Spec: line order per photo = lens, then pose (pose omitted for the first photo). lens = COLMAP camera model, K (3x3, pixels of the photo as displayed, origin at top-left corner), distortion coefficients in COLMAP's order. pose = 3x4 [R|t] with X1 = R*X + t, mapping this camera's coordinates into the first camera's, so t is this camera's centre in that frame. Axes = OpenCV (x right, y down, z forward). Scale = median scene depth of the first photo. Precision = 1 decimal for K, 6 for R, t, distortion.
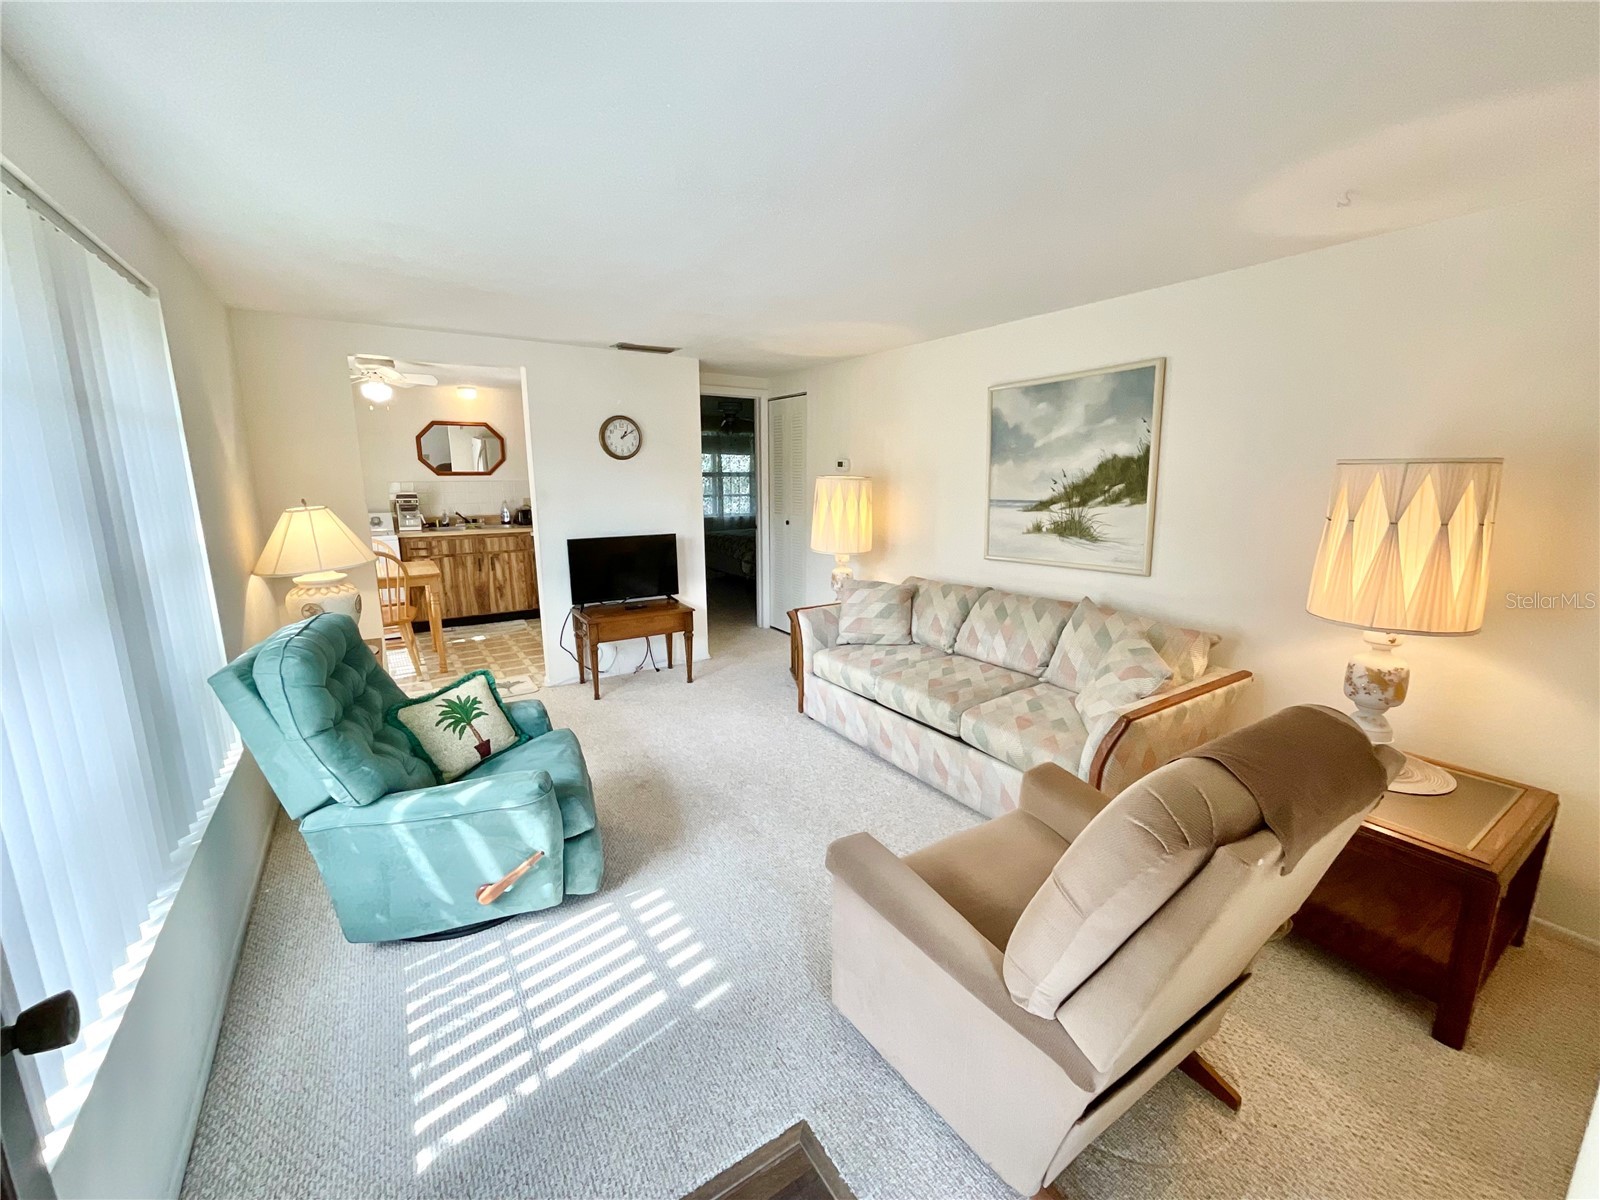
lens RADIAL K [[647.6, 0, 804.1], [0, 647.6, 598.7], [0, 0, 1]] dist [0.001470, 0.000082]
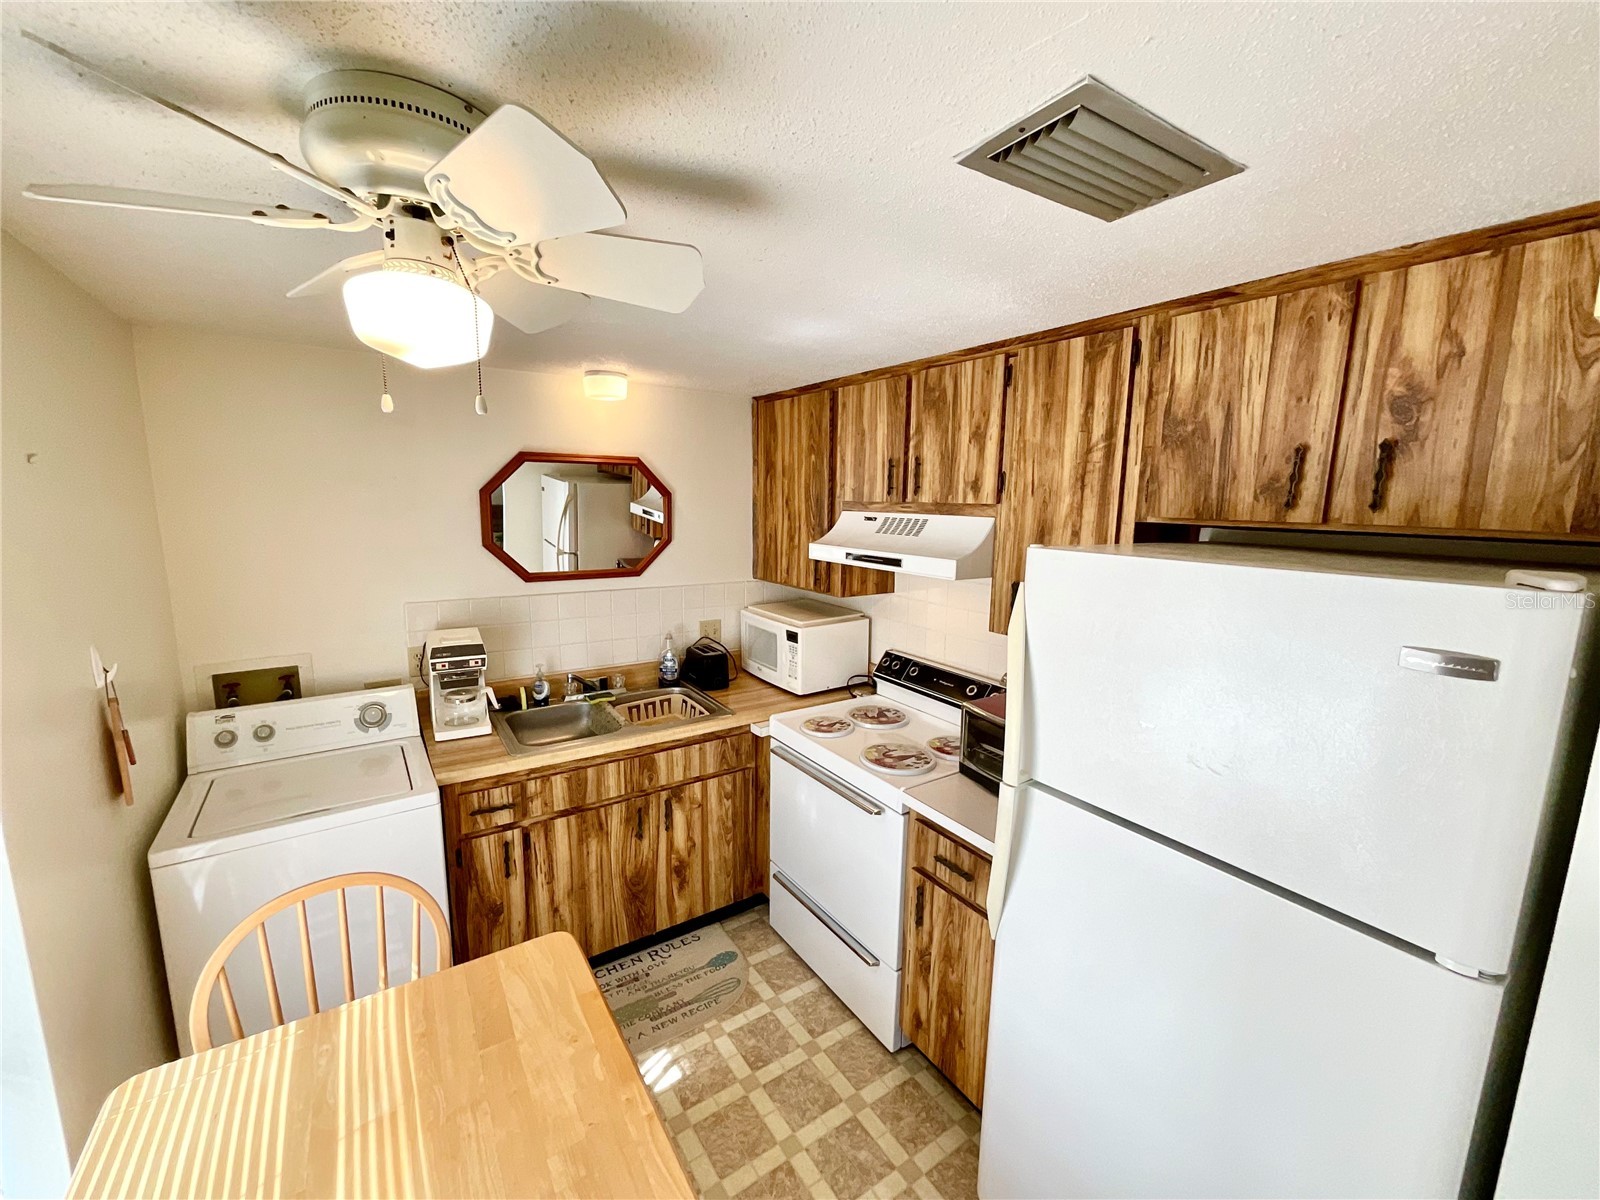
lens RADIAL K [[647.6, 0, 793.6], [0, 647.6, 599.0], [0, 0, 1]] dist [0.001470, 0.000082]
pose [[0.999950, 0.006855, 0.007217, -1.246341], [-0.006621, 0.999468, -0.031942, -0.525505], [-0.007432, 0.031893, 0.999464, 1.840503]]
